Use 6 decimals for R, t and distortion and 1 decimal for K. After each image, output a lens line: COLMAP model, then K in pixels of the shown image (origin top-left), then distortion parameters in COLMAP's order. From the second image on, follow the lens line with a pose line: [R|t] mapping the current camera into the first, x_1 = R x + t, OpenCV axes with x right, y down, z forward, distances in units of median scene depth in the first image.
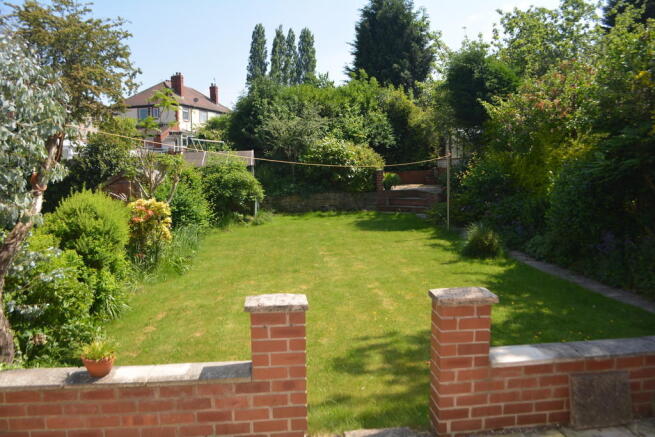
lens RADIAL K [[518.9, 0, 324.8], [0, 518.9, 231.5], [0, 0, 1]] dist [-0.083724, 0.015266]
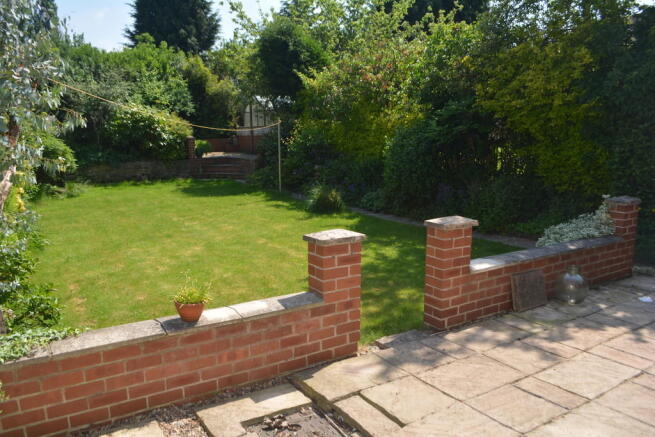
lens RADIAL K [[518.9, 0, 326.9], [0, 518.9, 231.8], [0, 0, 1]] dist [-0.083724, 0.015266]
pose [[0.895428, -0.071202, 0.439475, -0.165848], [0.046219, 0.996661, 0.067305, 0.012029], [-0.442800, -0.039954, 0.895730, -0.013433]]
